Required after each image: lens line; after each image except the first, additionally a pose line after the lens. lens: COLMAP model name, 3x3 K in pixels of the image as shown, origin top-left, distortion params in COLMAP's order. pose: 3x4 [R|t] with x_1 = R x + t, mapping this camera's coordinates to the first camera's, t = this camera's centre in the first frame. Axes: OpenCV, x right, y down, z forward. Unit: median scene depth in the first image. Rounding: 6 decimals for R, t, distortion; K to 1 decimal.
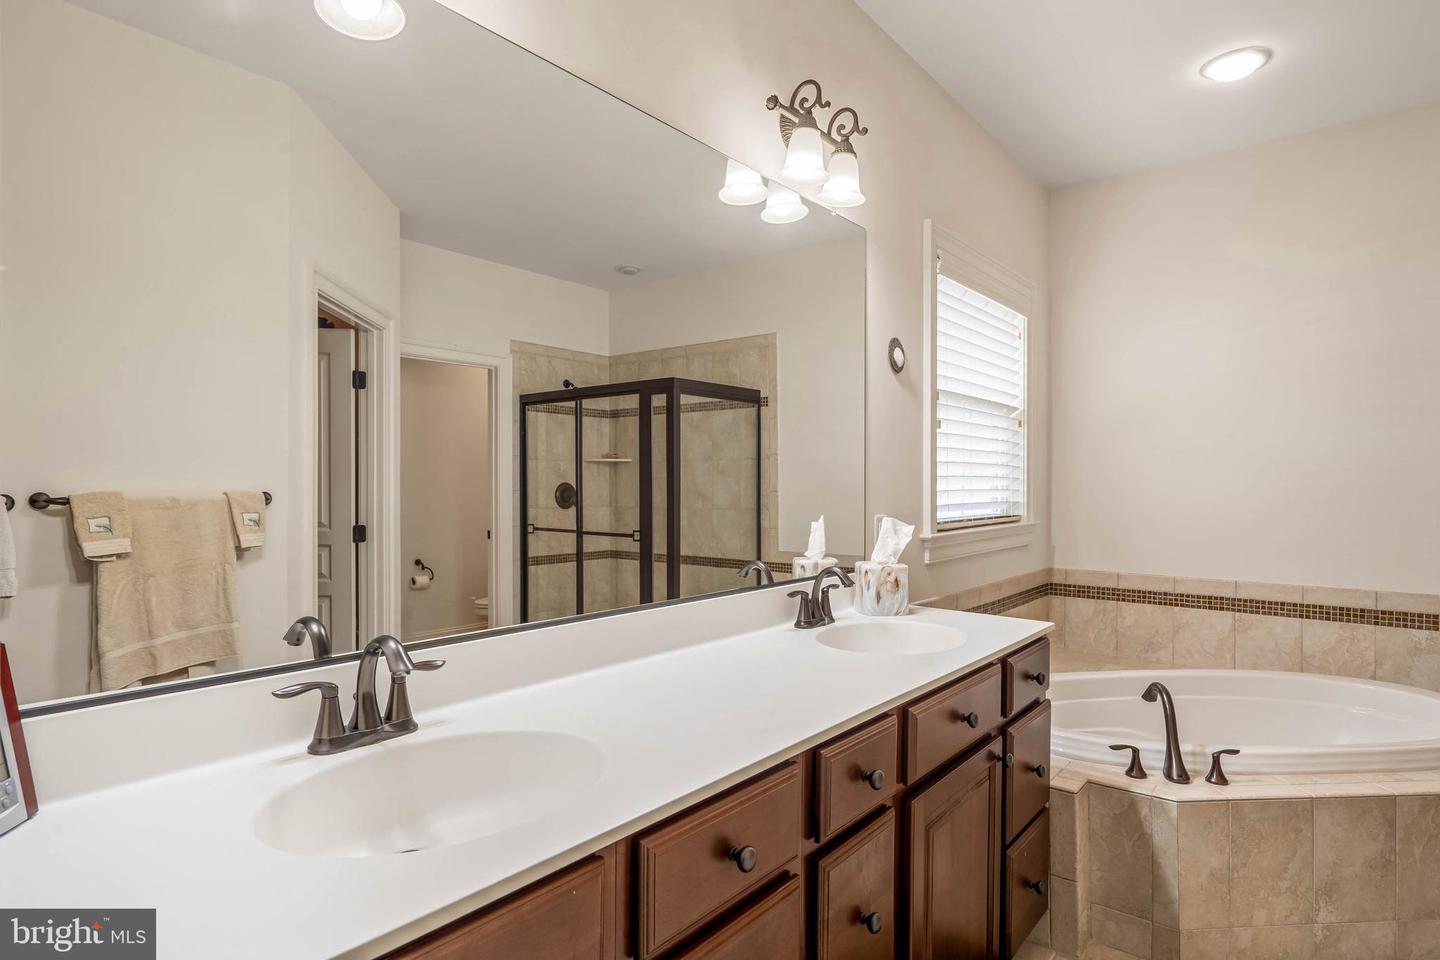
lens RADIAL K [[779.2, 0, 722.3], [0, 779.2, 484.0], [0, 0, 1]] dist [0.004785, -0.000380]
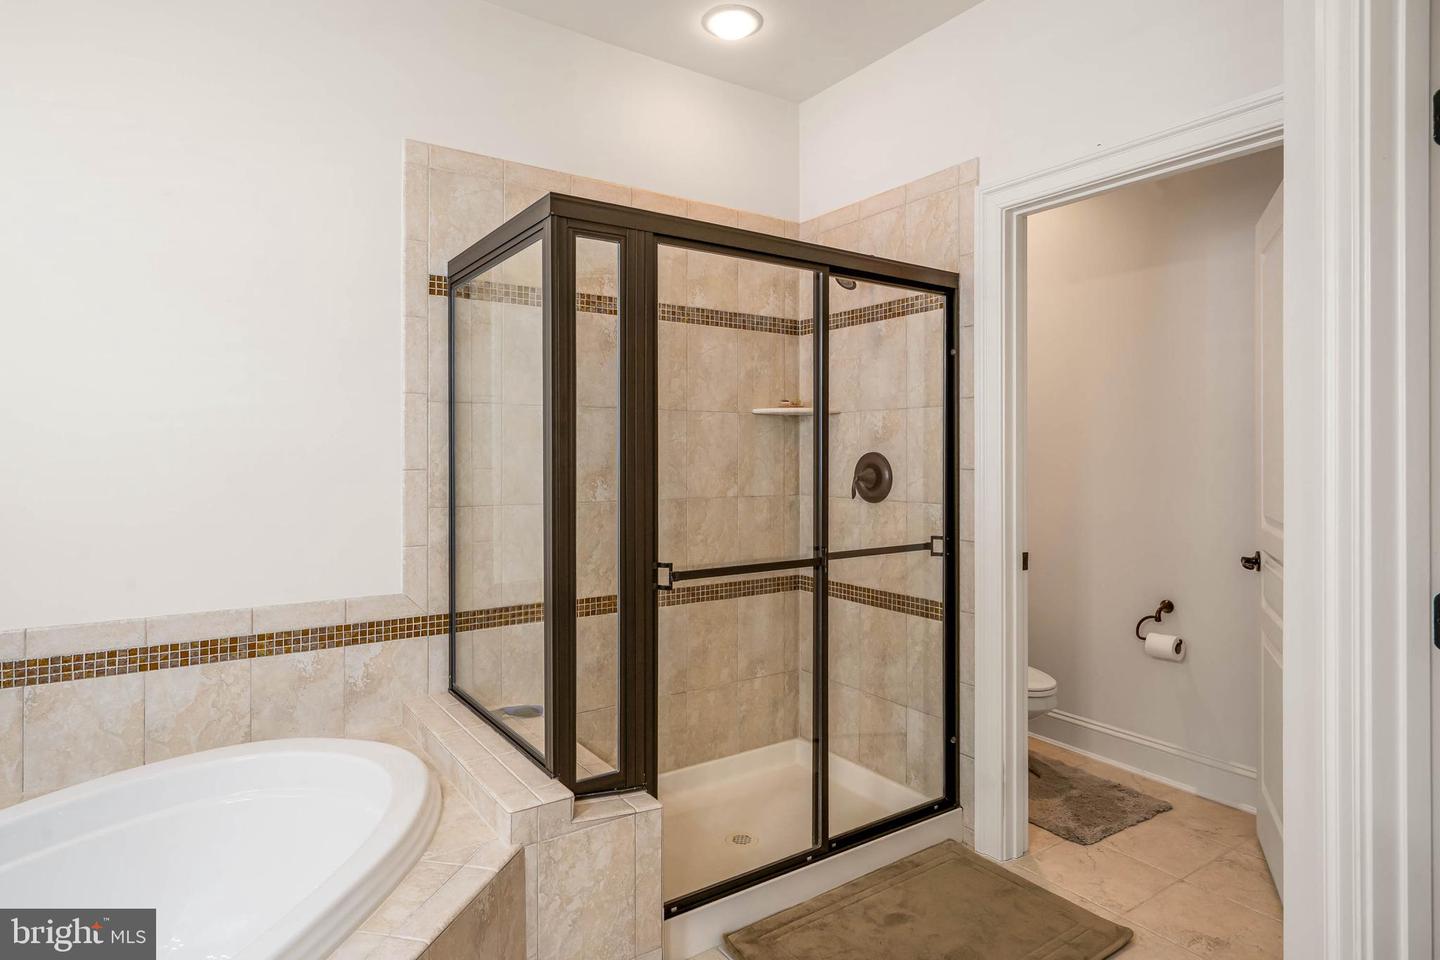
lens RADIAL K [[781.6, 0, 722.0], [0, 781.6, 453.5], [0, 0, 1]] dist [0.003527, 0.000054]
pose [[0.285715, -0.002436, 0.958312, 0.334187], [0.002691, 0.999995, 0.001739, 0.000588], [-0.958311, 0.002082, 0.285720, 0.460511]]
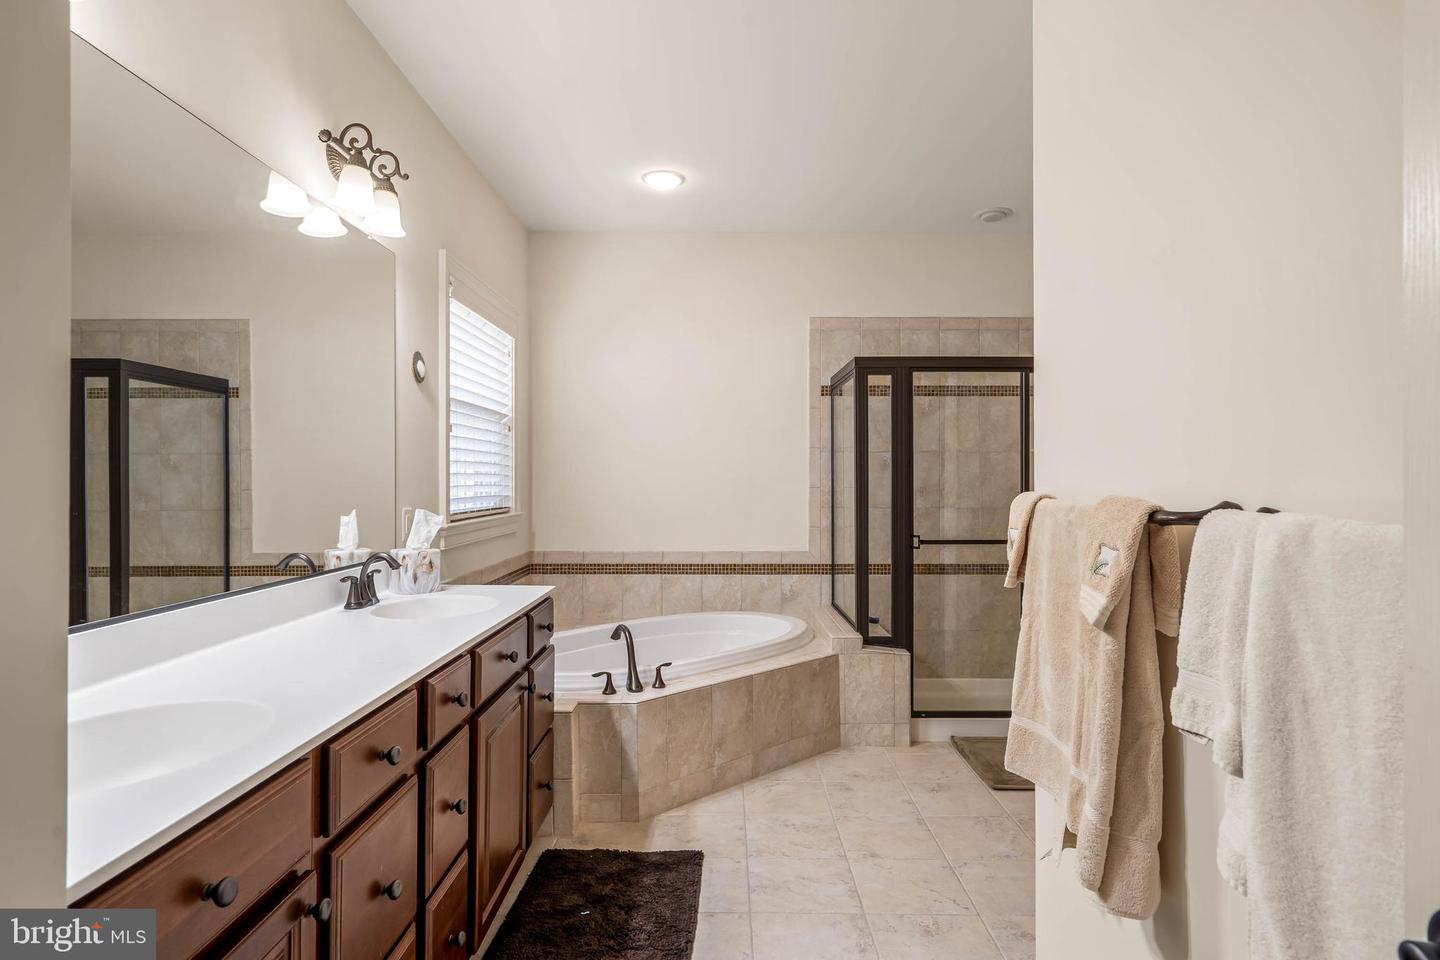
lens RADIAL K [[779.2, 0, 722.3], [0, 779.2, 484.0], [0, 0, 1]] dist [0.004785, -0.000380]
pose [[0.780675, -0.007383, 0.624894, -0.129920], [0.005003, 0.999972, 0.005564, 0.000985], [-0.624917, -0.001217, 0.780690, -0.147192]]
